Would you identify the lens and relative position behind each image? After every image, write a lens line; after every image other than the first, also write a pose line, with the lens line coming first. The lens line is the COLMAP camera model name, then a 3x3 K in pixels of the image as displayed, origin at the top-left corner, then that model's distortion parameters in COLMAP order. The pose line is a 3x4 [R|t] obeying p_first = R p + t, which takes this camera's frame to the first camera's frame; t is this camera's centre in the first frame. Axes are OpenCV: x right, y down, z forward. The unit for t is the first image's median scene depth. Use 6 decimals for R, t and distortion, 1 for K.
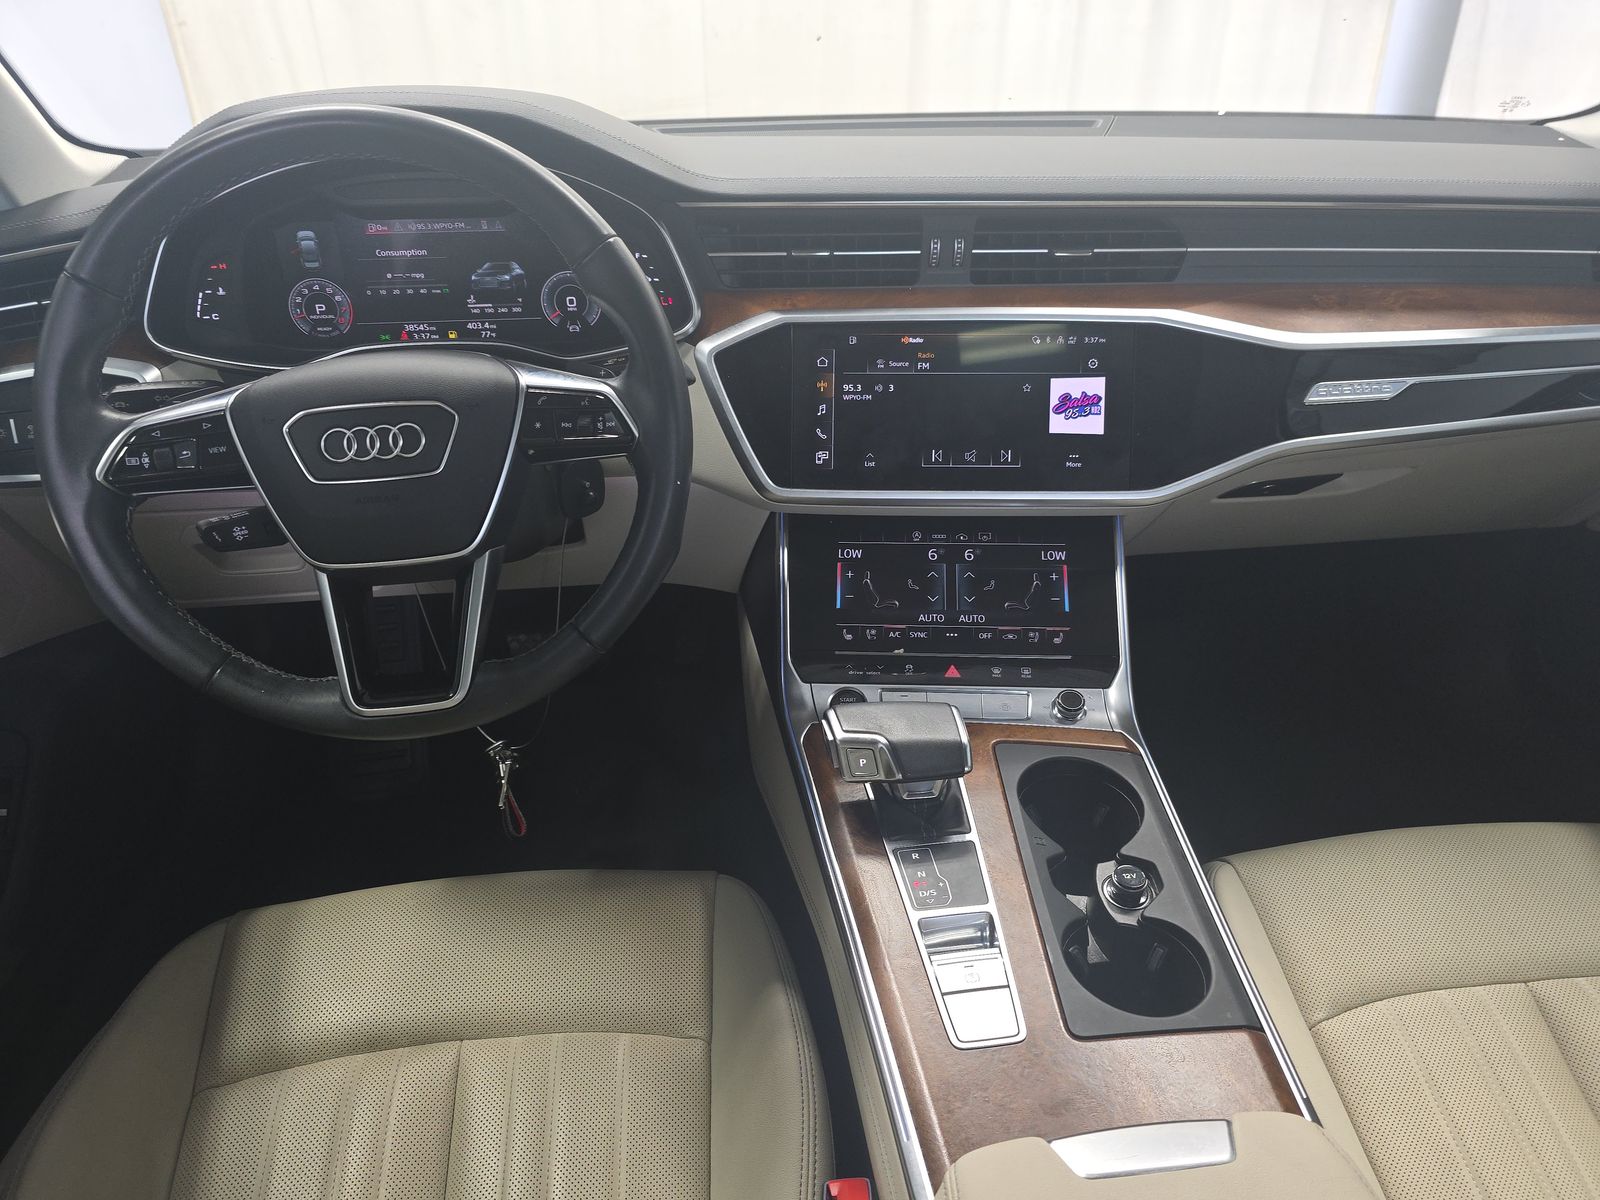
lens RADIAL K [[1069.8, 0, 839.8], [0, 1069.8, 570.8], [0, 0, 1]] dist [0.046394, -0.045314]
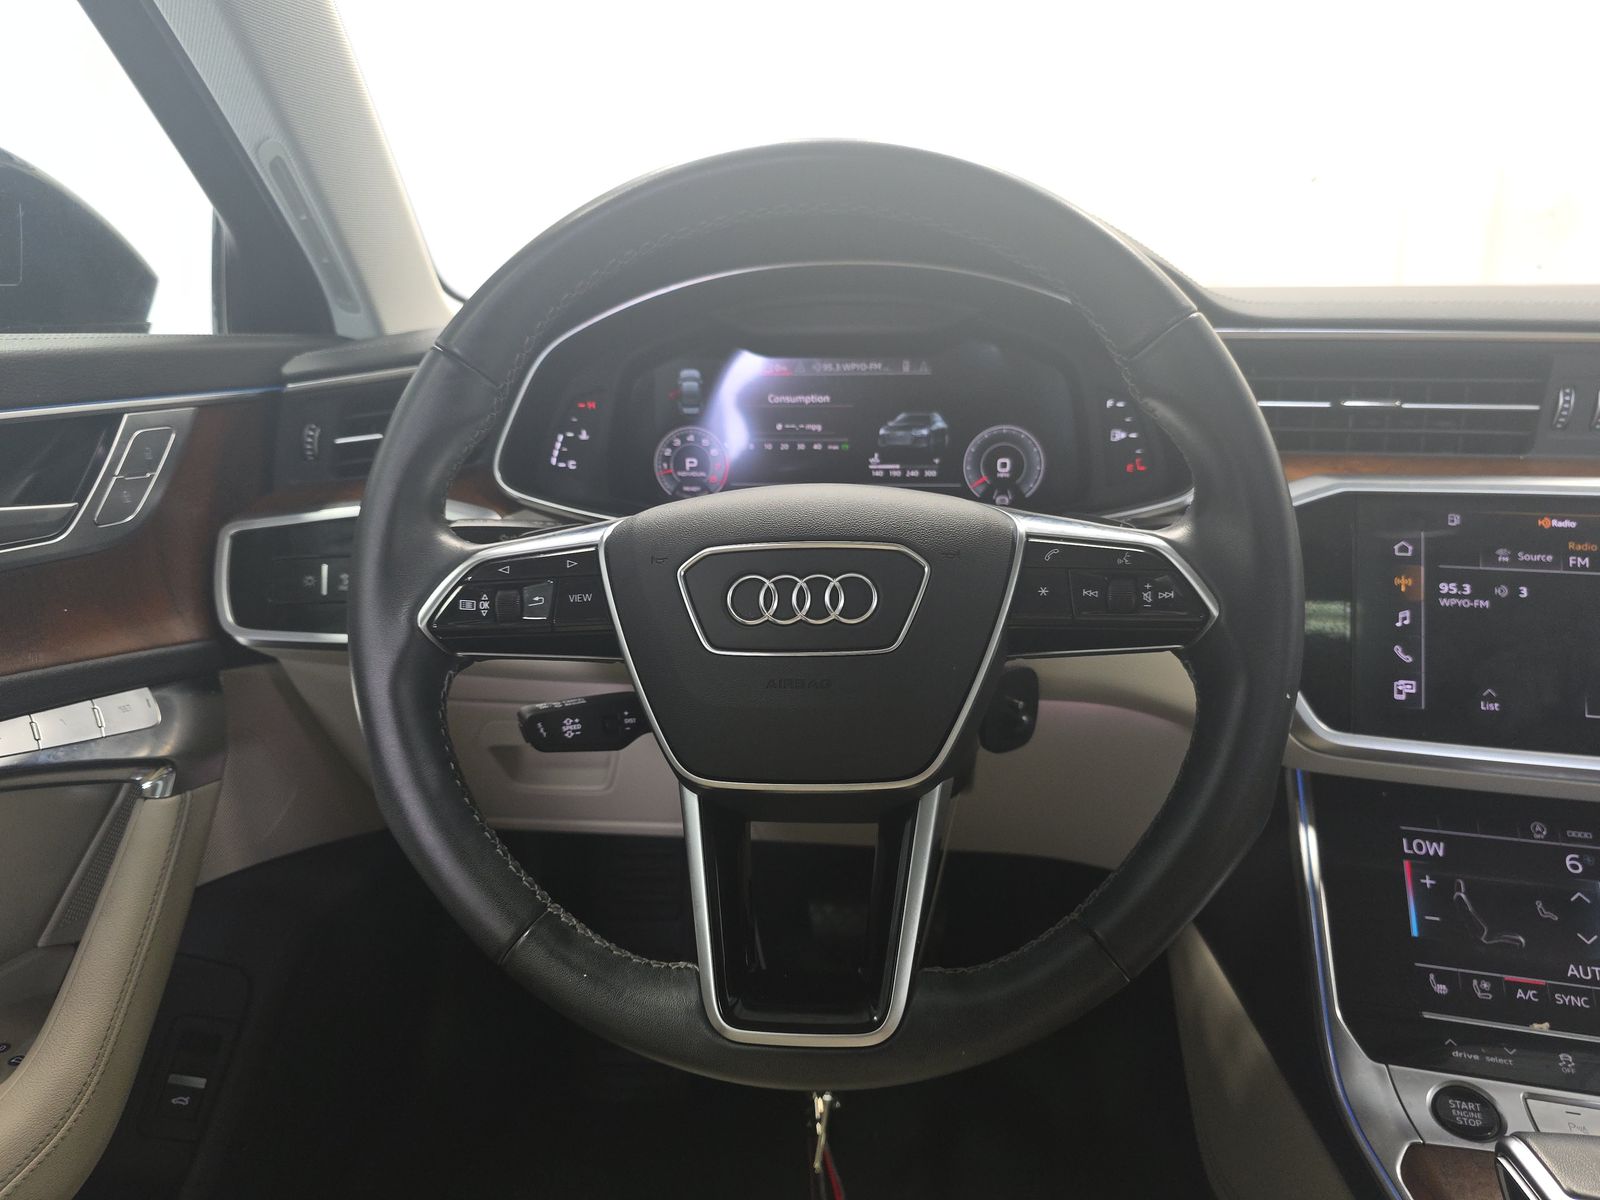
lens RADIAL K [[1069.8, 0, 839.8], [0, 1069.8, 570.8], [0, 0, 1]] dist [0.046394, -0.045314]
pose [[0.978520, 0.055791, -0.198460, -0.225818], [-0.103239, 0.965886, -0.237500, 0.014302], [0.178439, 0.252887, 0.950898, 0.301965]]
